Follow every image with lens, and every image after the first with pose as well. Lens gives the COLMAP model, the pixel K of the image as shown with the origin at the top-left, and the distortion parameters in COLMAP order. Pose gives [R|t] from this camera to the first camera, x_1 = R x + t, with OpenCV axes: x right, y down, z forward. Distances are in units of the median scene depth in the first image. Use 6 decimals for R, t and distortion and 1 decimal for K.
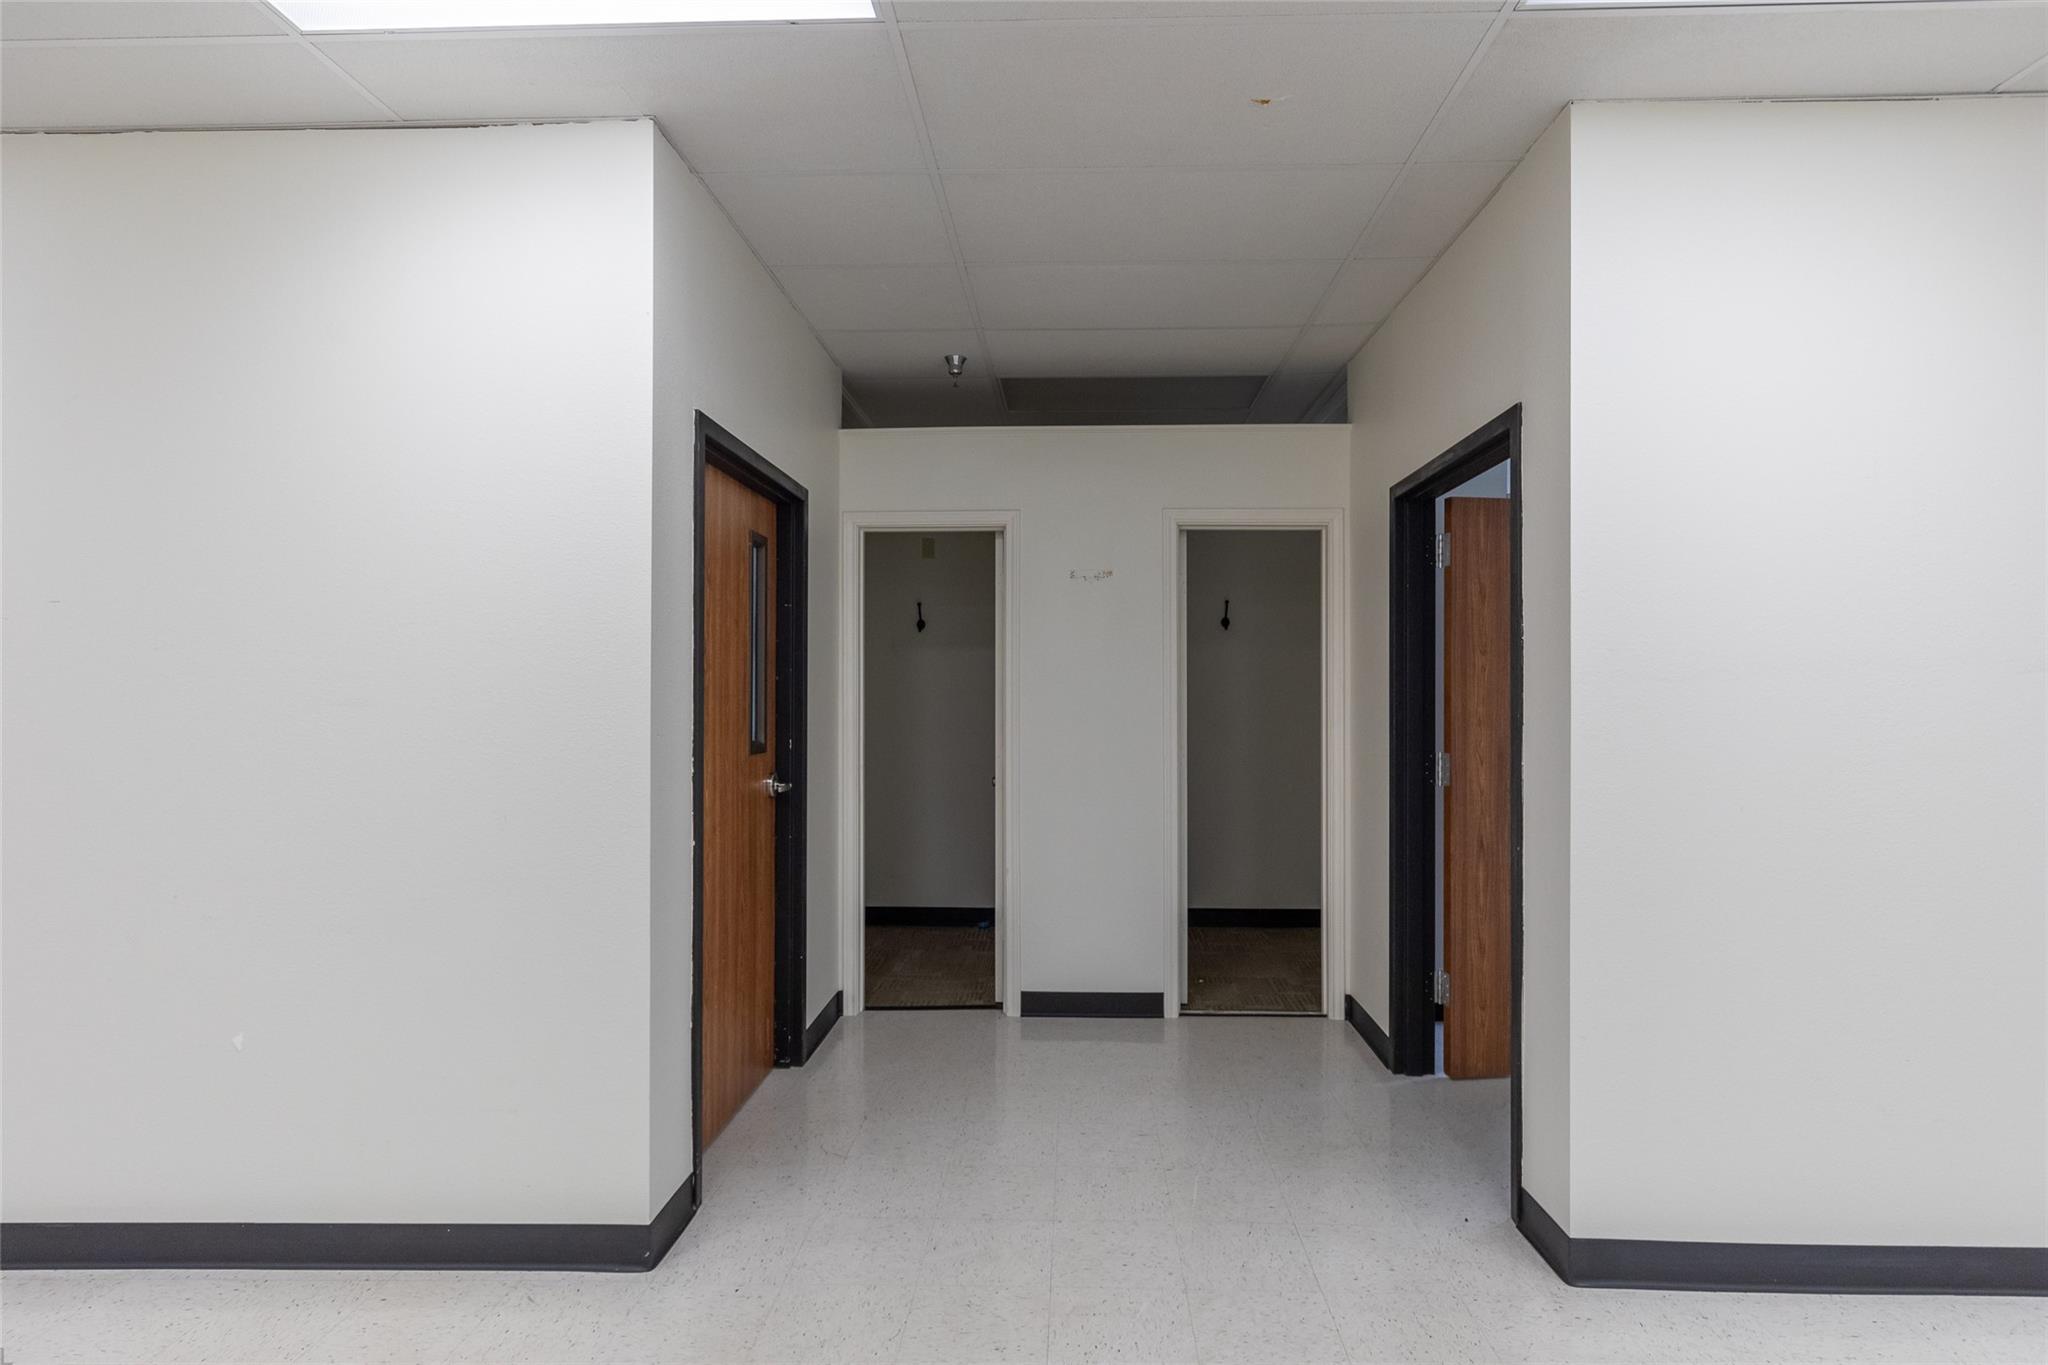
lens RADIAL K [[1109.1, 0, 1025.2], [0, 1109.1, 684.4], [0, 0, 1]] dist [0.000860, 0.000064]
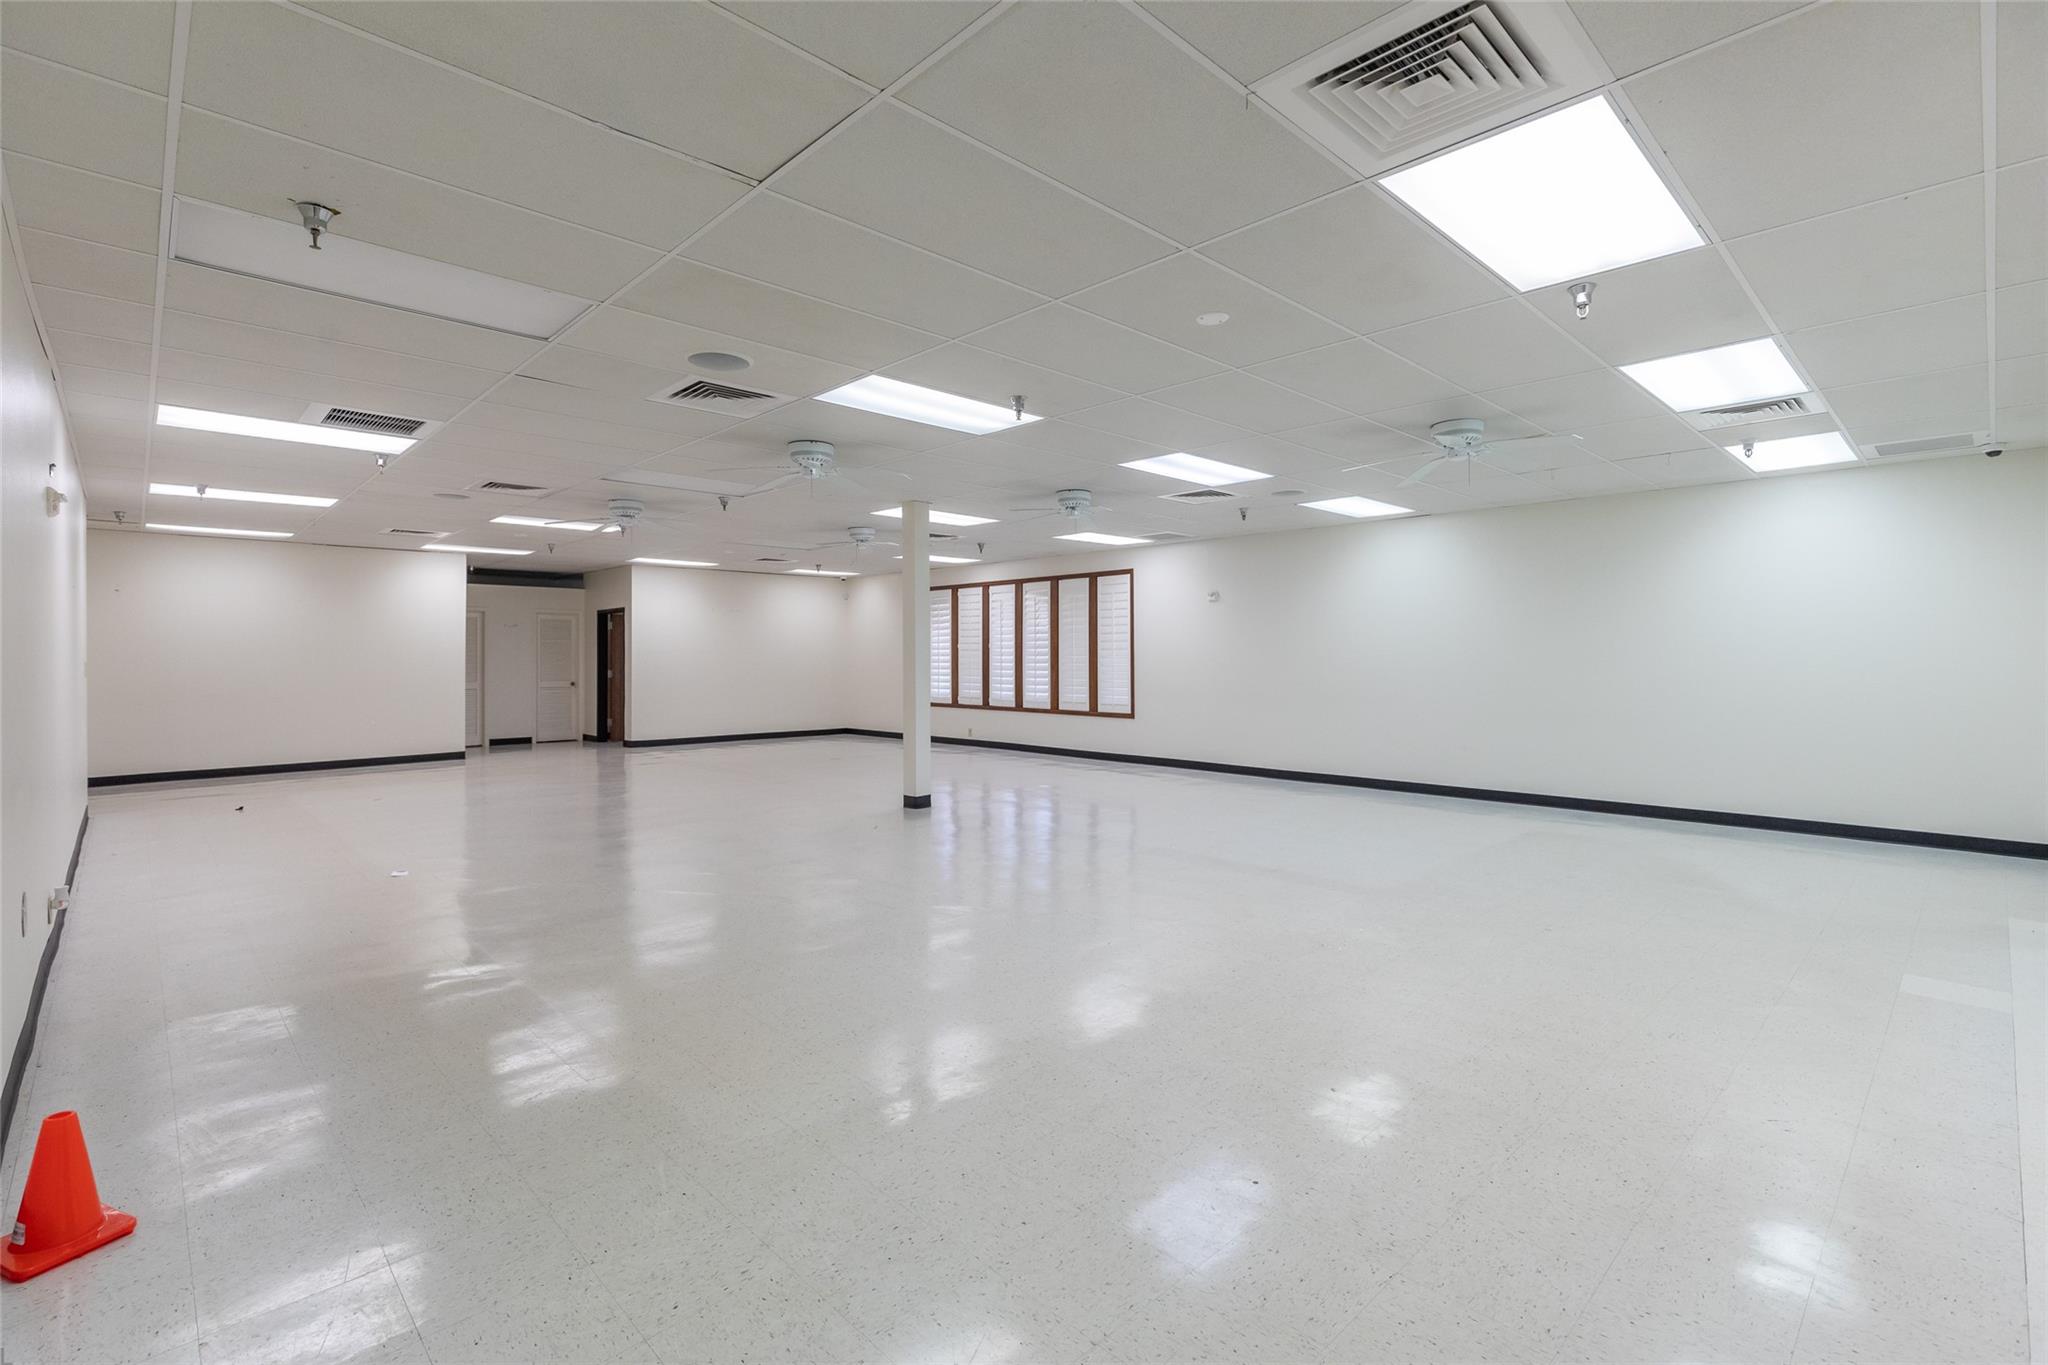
lens RADIAL K [[930.8, 0, 1023.7], [0, 930.8, 673.6], [0, 0, 1]] dist [0.000030, 0.000394]
pose [[0.695446, -0.009201, 0.718519, -1.250355], [-0.000787, 0.999908, 0.013565, 0.024429], [-0.718578, -0.010000, 0.695375, -3.041634]]
